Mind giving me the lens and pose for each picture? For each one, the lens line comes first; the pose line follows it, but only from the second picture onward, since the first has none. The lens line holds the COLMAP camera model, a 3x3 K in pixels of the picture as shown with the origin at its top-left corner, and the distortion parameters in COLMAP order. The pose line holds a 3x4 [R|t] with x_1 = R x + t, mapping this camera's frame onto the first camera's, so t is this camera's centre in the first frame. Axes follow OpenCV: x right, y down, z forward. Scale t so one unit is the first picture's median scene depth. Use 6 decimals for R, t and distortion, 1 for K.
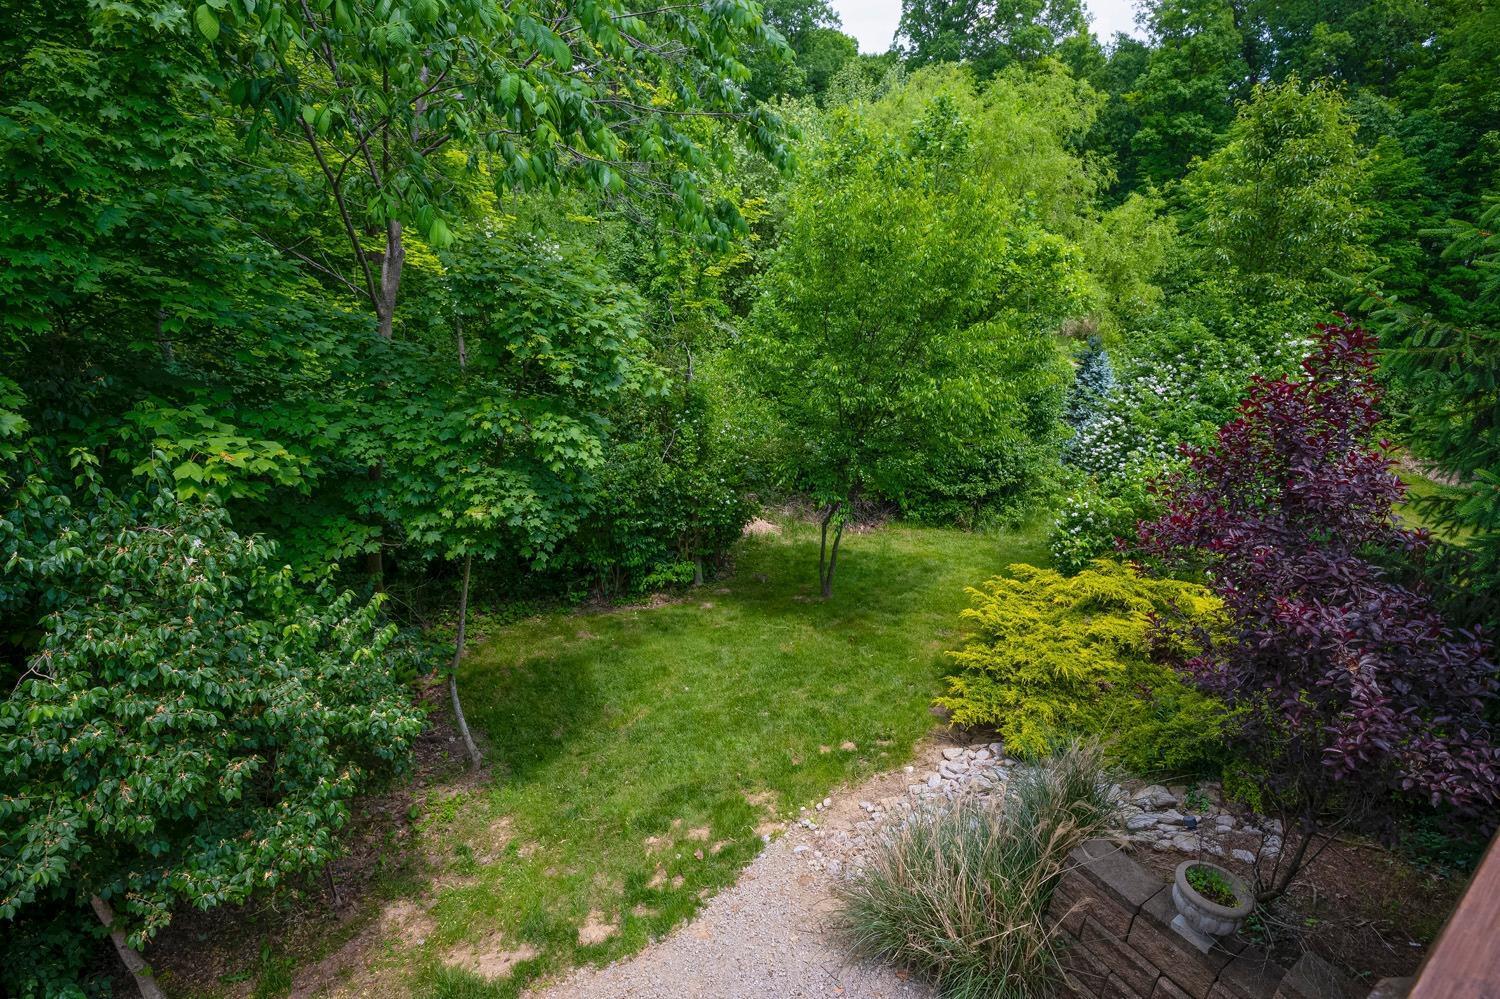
lens RADIAL K [[717.1, 0, 770.6], [0, 717.1, 533.4], [0, 0, 1]] dist [-0.028152, -0.001101]
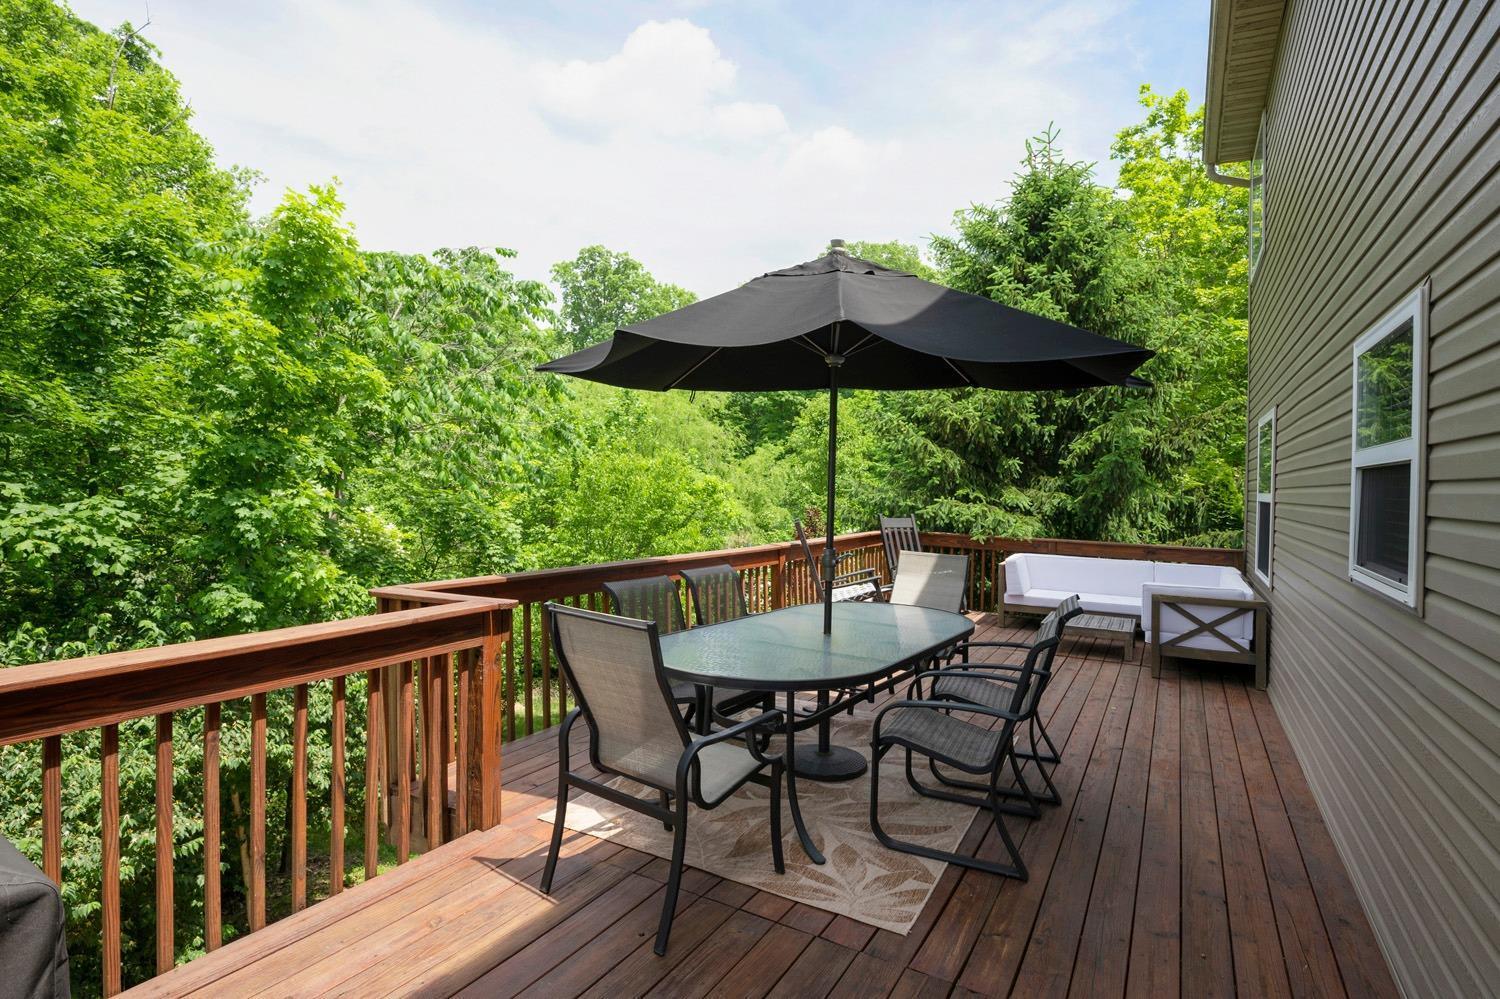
lens RADIAL K [[747.1, 0, 778.3], [0, 747.1, 515.9], [0, 0, 1]] dist [-0.018786, -0.002242]
pose [[0.899134, -0.034368, 0.436323, -0.132271], [0.177267, 0.940080, -0.291248, 0.111845], [-0.400169, 0.339217, 0.851350, -0.291102]]
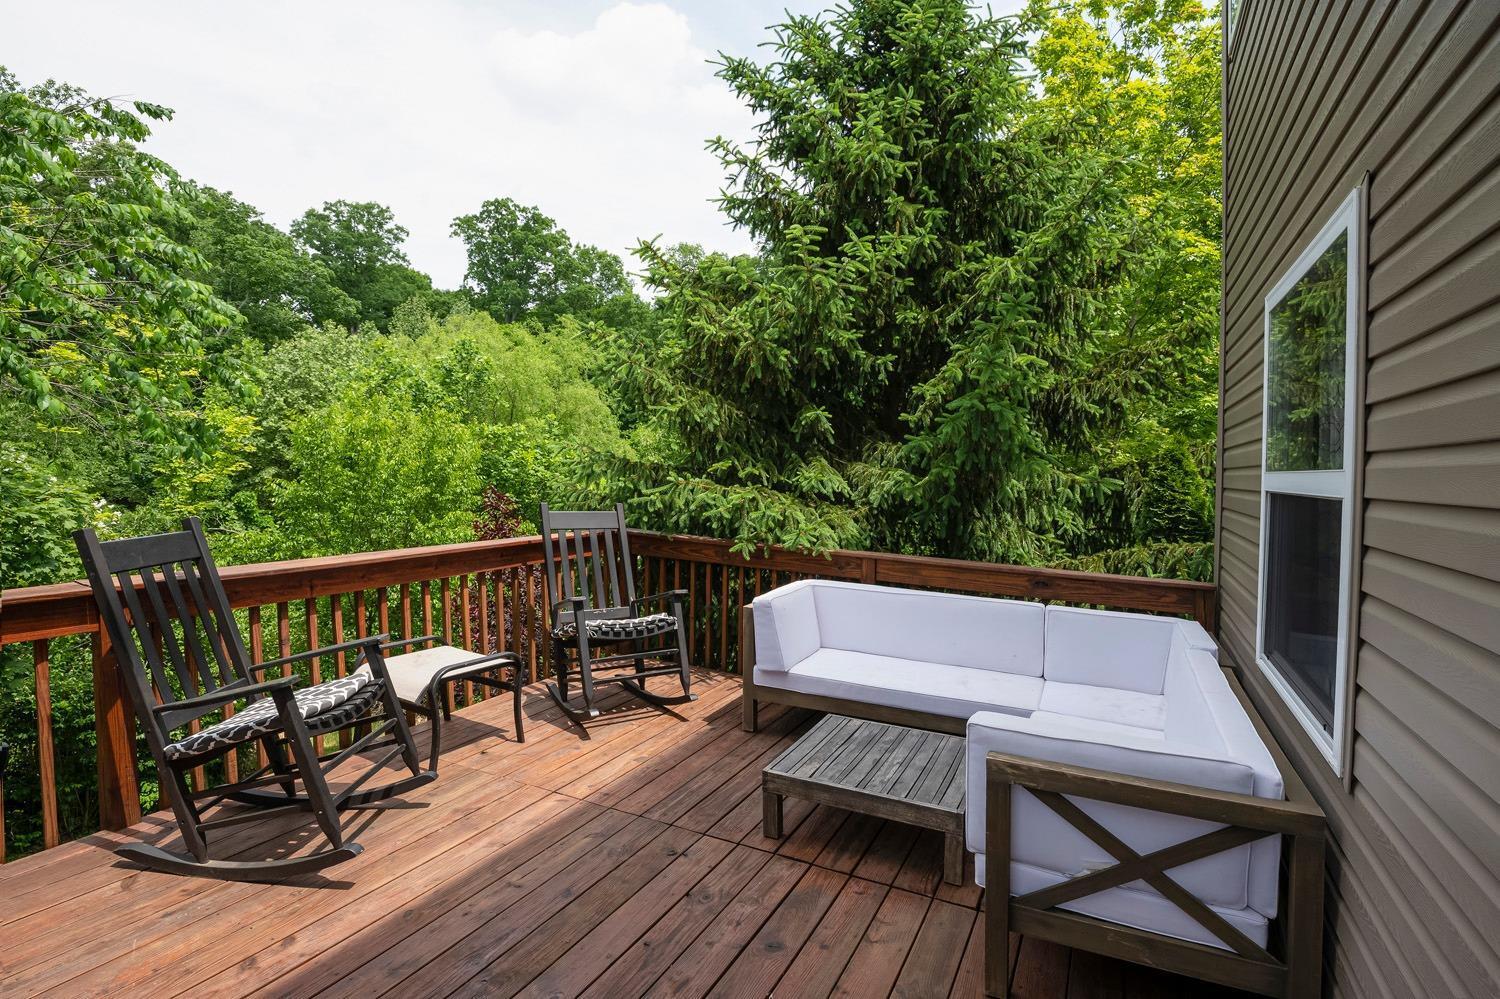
lens RADIAL K [[747.1, 0, 778.2], [0, 747.1, 475.5], [0, 0, 1]] dist [-0.018786, -0.002242]
pose [[0.869608, -0.010590, 0.493629, 0.068558], [0.183561, 0.935043, -0.303314, 0.067556], [-0.458352, 0.354375, 0.815065, -0.162909]]
